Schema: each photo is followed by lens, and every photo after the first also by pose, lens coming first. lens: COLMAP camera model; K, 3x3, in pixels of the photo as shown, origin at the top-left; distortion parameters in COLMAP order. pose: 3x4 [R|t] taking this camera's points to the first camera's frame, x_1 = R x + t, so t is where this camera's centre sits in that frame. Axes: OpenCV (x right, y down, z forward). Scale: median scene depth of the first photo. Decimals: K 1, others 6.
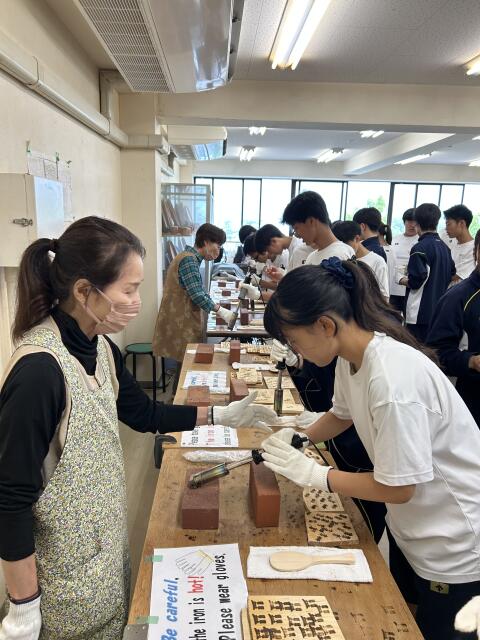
lens RADIAL K [[485.9, 0, 244.2], [0, 485.9, 318.1], [0, 0, 1]] dist [0.101005, -0.160191]
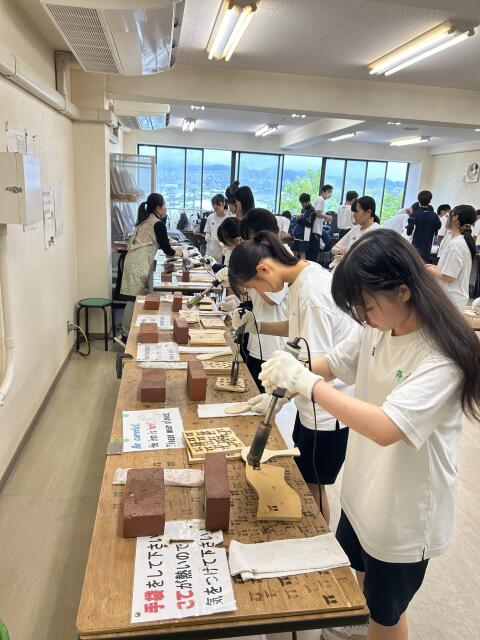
lens RADIAL K [[485.9, 0, 244.2], [0, 485.9, 318.1], [0, 0, 1]] dist [0.101005, -0.160191]
pose [[0.993489, -0.000018, 0.113930, 0.006447], [-0.007088, 0.998053, 0.061973, 0.029398], [-0.113709, -0.062377, 0.991554, -0.188198]]
